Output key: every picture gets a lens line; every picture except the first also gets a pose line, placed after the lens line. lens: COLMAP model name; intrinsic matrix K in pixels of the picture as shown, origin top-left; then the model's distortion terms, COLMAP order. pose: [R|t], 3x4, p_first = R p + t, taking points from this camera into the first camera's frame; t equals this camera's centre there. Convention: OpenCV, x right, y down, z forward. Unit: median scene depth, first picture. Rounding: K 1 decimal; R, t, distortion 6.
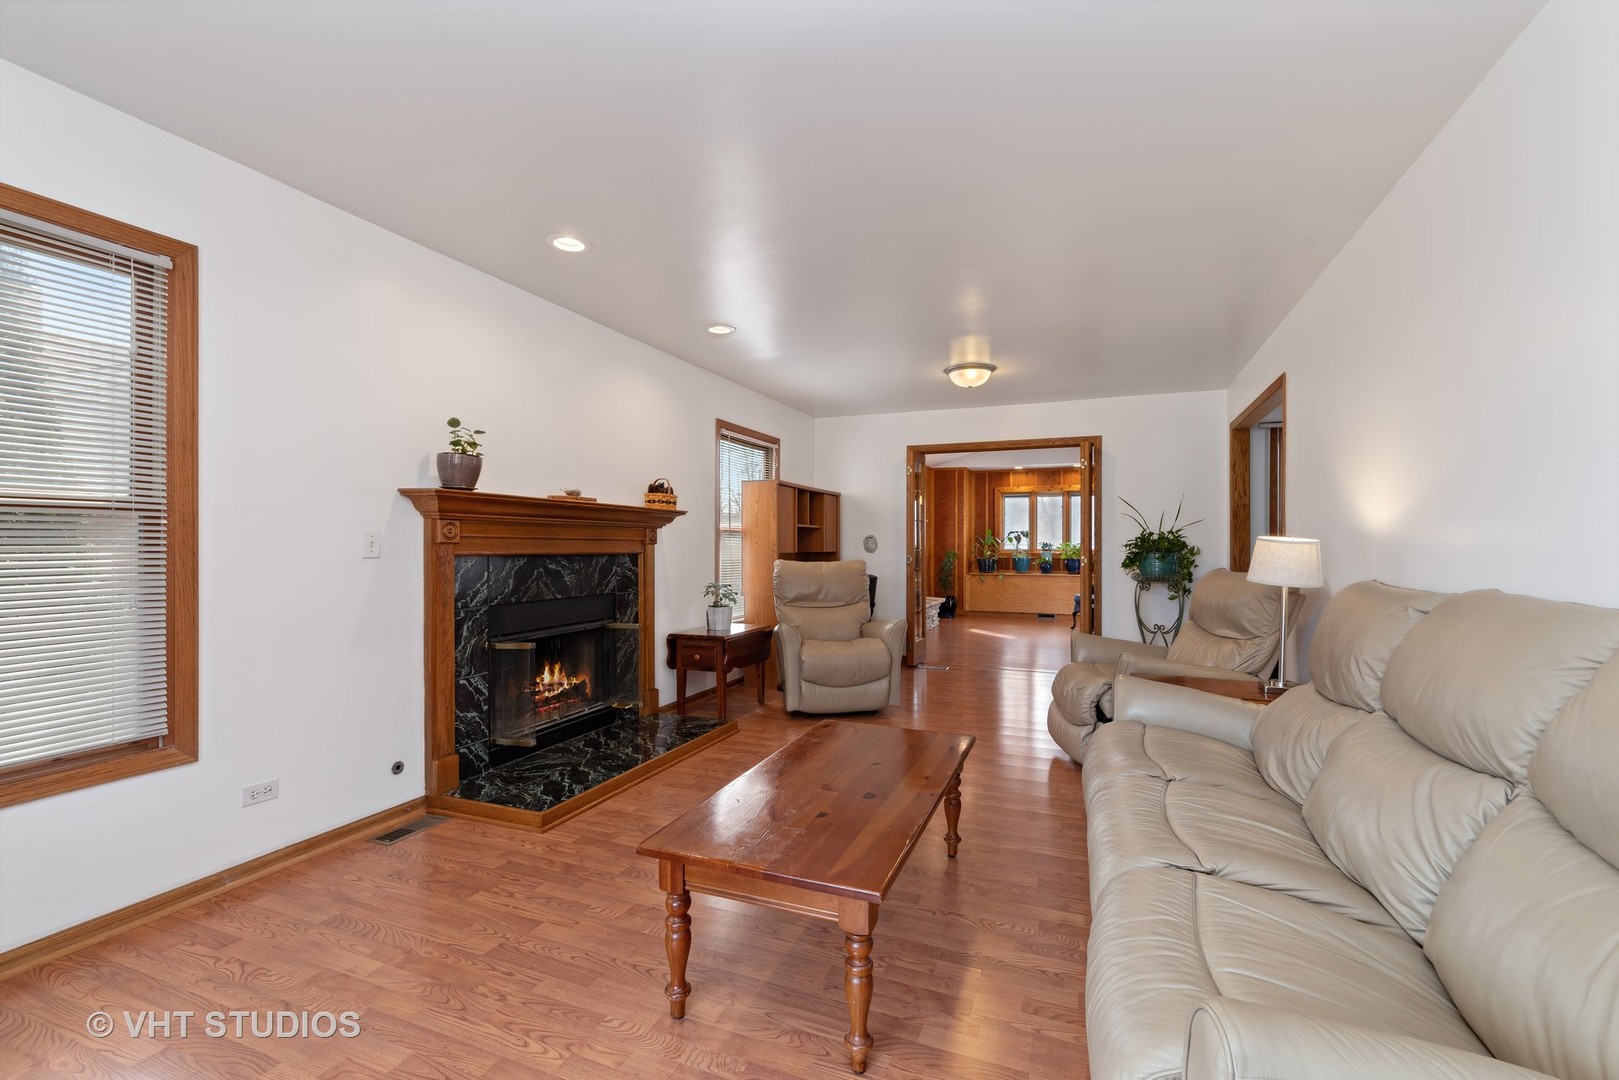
lens RADIAL K [[698.4, 0, 817.2], [0, 698.4, 543.1], [0, 0, 1]] dist [0.002023, 0.000271]
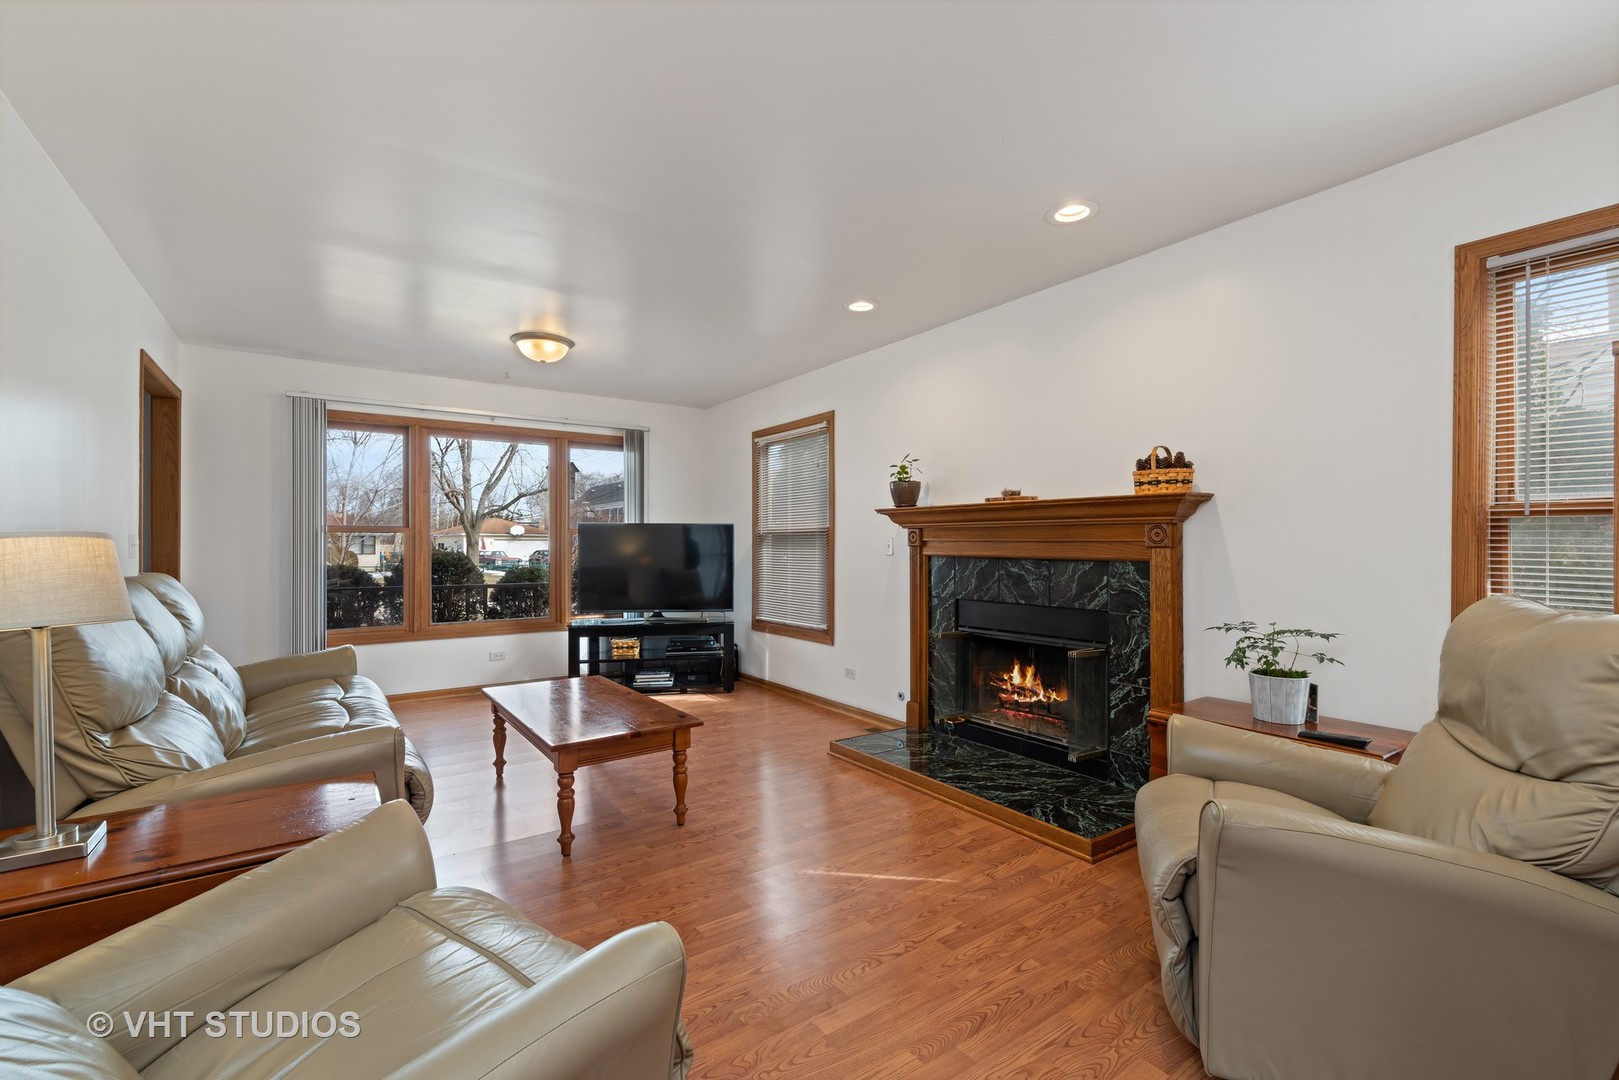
lens RADIAL K [[698.4, 0, 815.1], [0, 698.4, 545.2], [0, 0, 1]] dist [0.002023, 0.000271]
pose [[-0.539927, 0.000751, -0.841712, 0.515515], [0.002591, 0.999996, -0.000770, -0.000864], [0.841708, -0.002596, -0.539927, 1.121389]]
